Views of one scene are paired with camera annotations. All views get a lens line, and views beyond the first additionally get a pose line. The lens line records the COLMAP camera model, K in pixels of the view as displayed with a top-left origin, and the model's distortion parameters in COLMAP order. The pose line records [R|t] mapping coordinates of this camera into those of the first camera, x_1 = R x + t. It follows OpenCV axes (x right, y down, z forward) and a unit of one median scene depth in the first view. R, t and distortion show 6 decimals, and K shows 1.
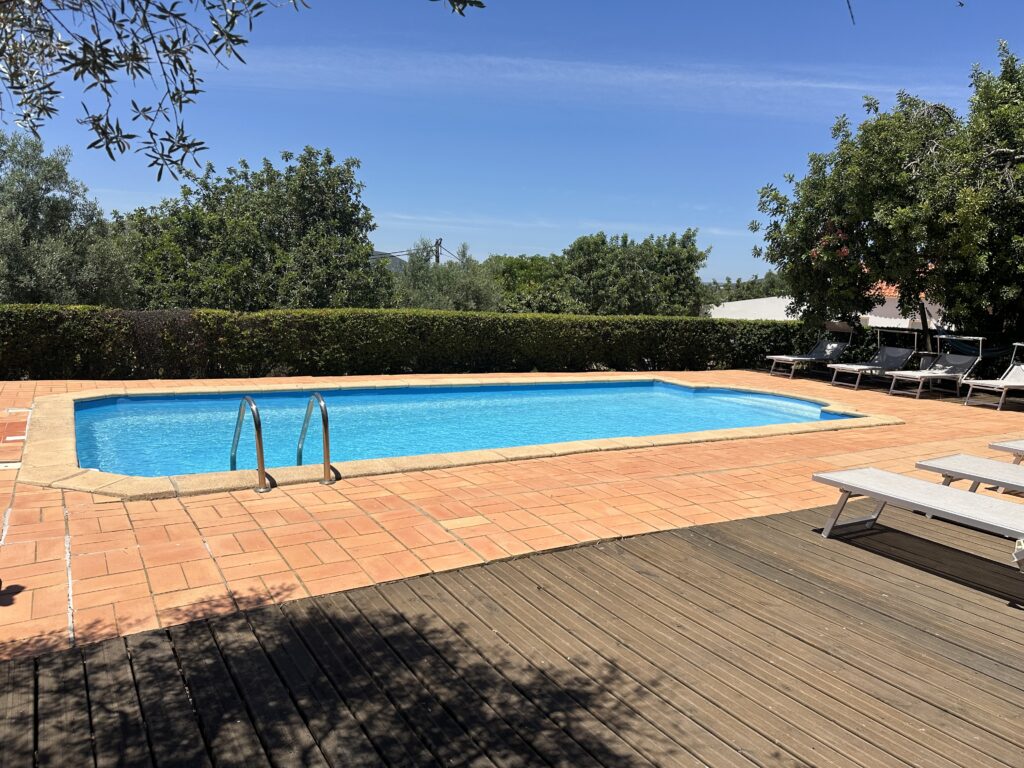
lens RADIAL K [[712.2, 0, 512.8], [0, 712.2, 385.1], [0, 0, 1]] dist [0.024162, -0.008499]
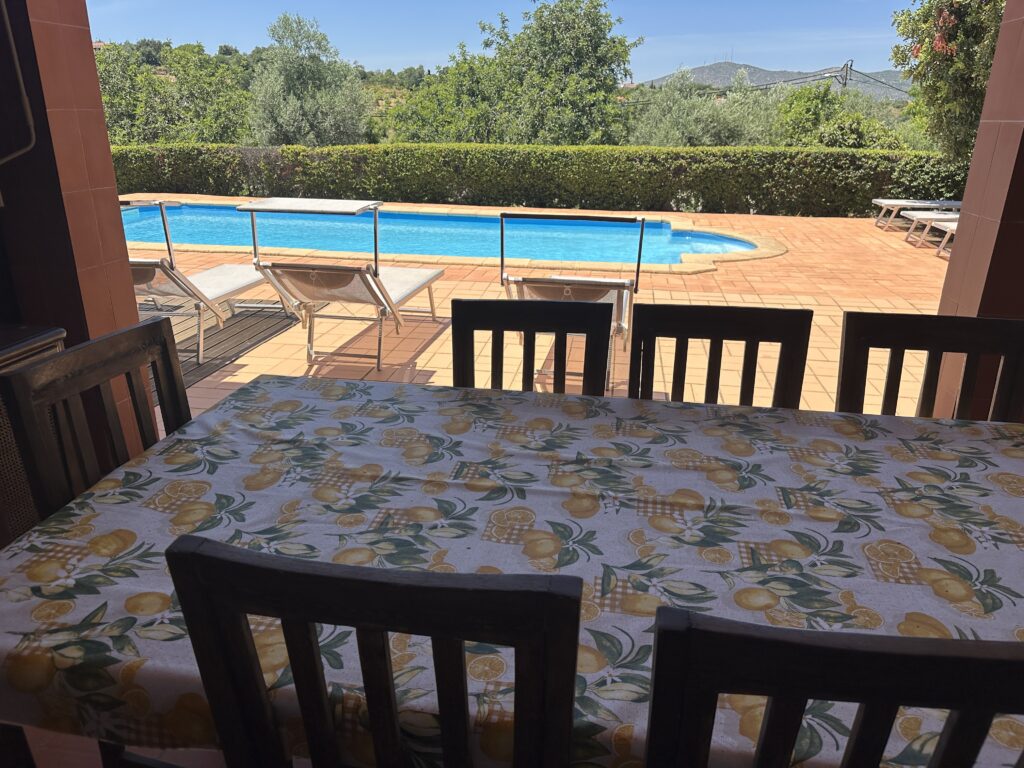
lens RADIAL K [[712.2, 0, 512.8], [0, 712.2, 381.0], [0, 0, 1]] dist [0.024162, -0.008499]
pose [[0.736751, 0.193261, -0.647957, 0.607040], [-0.060867, 0.973349, 0.221105, 0.001359], [0.673419, -0.123460, 0.728879, 0.179136]]
